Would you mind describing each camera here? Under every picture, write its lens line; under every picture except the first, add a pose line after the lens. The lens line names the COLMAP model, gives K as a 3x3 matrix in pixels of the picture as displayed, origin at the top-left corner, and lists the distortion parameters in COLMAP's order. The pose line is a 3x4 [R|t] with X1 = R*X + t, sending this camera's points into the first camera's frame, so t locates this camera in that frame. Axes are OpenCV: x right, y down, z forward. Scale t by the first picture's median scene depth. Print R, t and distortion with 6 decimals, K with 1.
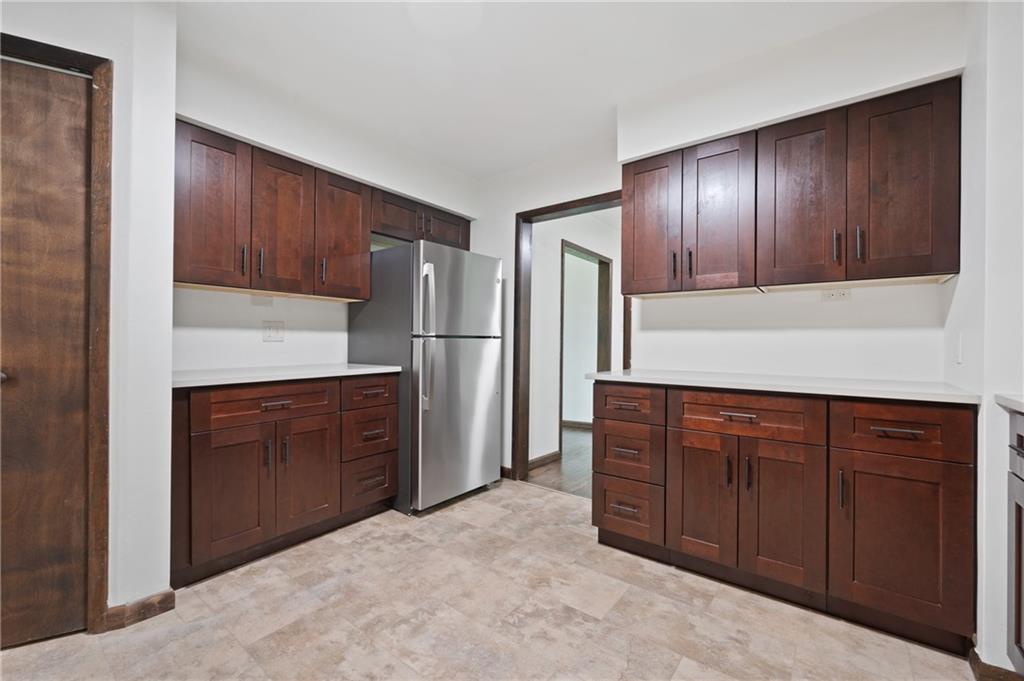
lens RADIAL K [[425.9, 0, 514.5], [0, 425.9, 340.5], [0, 0, 1]] dist [0.001719, 0.000341]
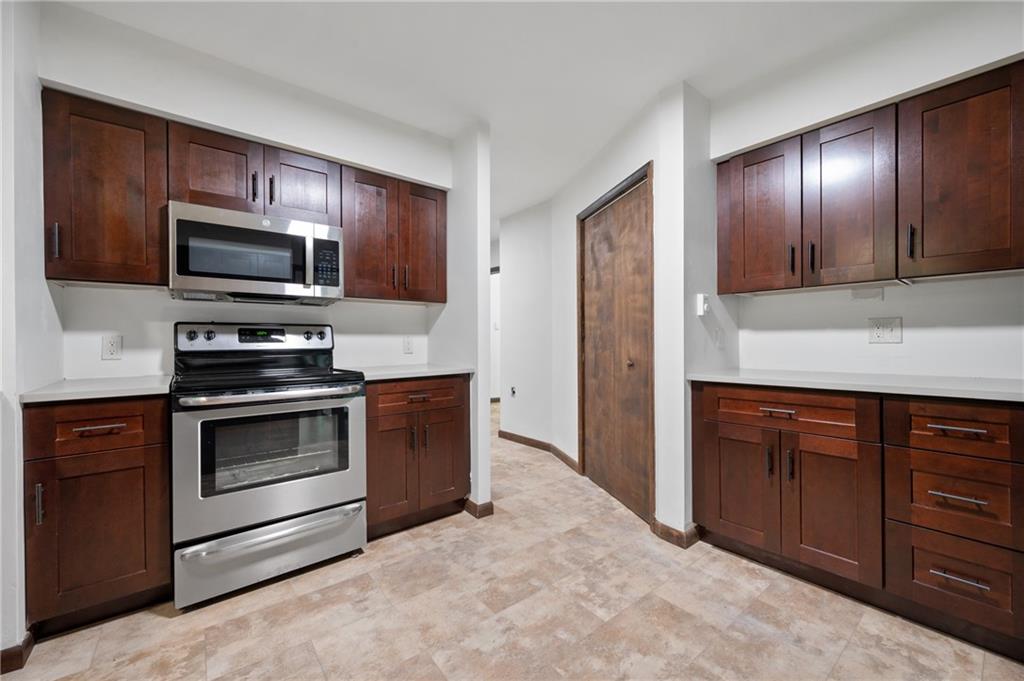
lens RADIAL K [[404.1, 0, 512.3], [0, 404.1, 340.8], [0, 0, 1]] dist [0.001063, 0.000111]
pose [[-0.243756, -0.005184, -0.969823, 0.466027], [0.007406, 0.999947, -0.007206, -0.002700], [0.969808, -0.008939, -0.243705, 0.698076]]
